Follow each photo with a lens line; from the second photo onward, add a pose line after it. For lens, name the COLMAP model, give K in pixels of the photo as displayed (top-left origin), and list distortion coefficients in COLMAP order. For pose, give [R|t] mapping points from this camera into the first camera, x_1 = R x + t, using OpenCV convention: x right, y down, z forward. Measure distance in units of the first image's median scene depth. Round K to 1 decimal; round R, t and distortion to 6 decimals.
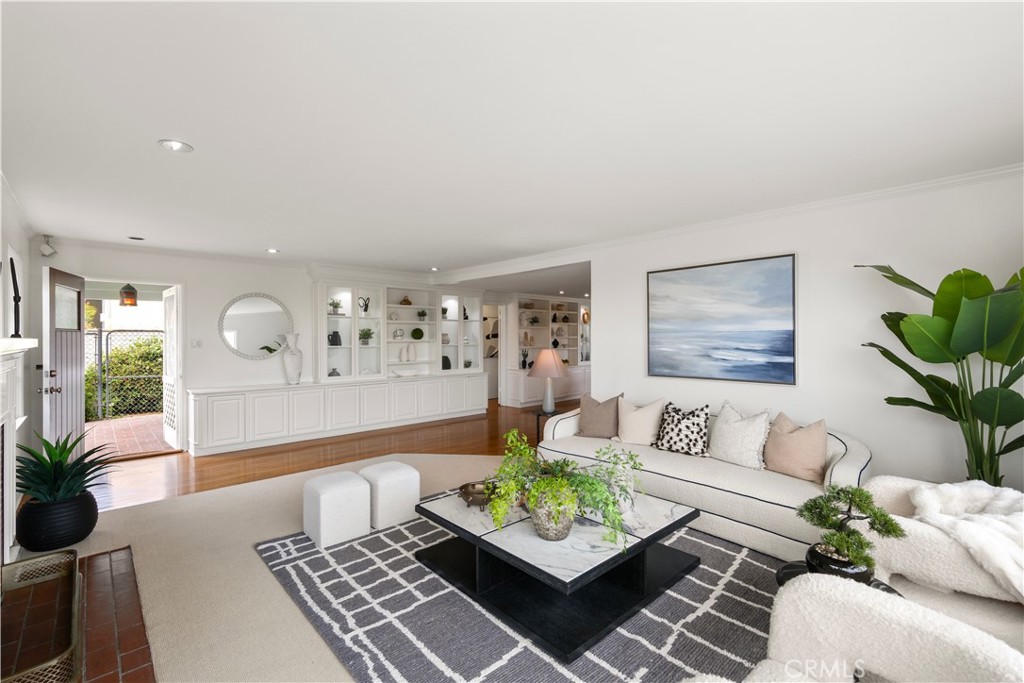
lens RADIAL K [[450.4, 0, 515.0], [0, 450.4, 339.0], [0, 0, 1]] dist [-0.004242, 0.000717]
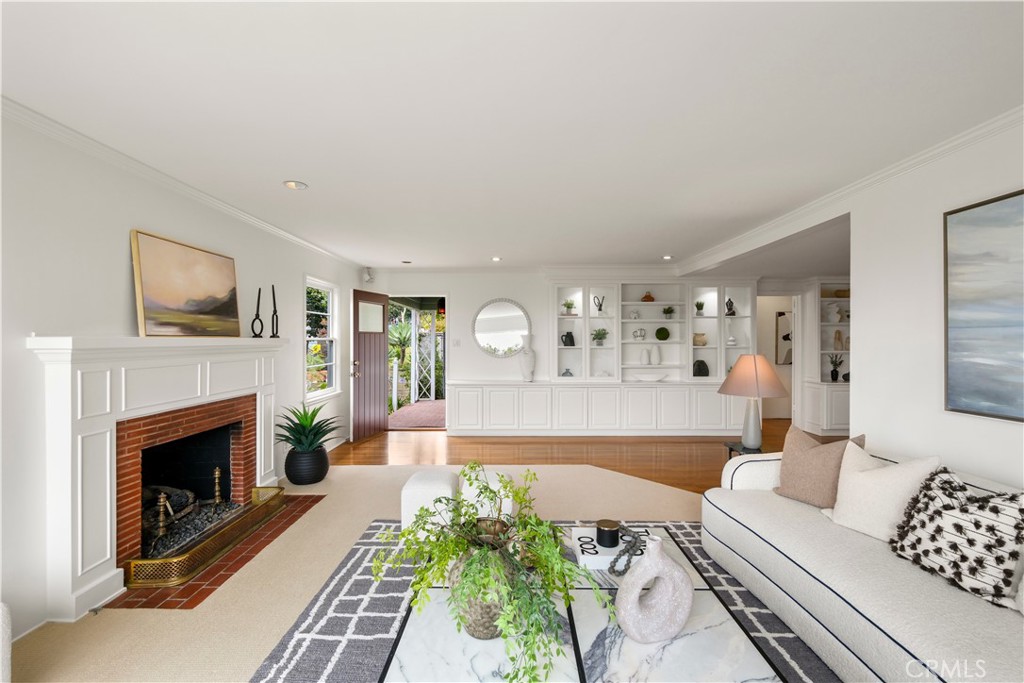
lens RADIAL K [[450.4, 0, 508.0], [0, 450.4, 342.4], [0, 0, 1]] dist [-0.004242, 0.000717]
pose [[0.722183, 0.005960, -0.691676, 0.289962], [-0.002250, 0.999978, 0.006268, 0.000508], [0.691698, -0.002970, 0.722180, 0.267777]]
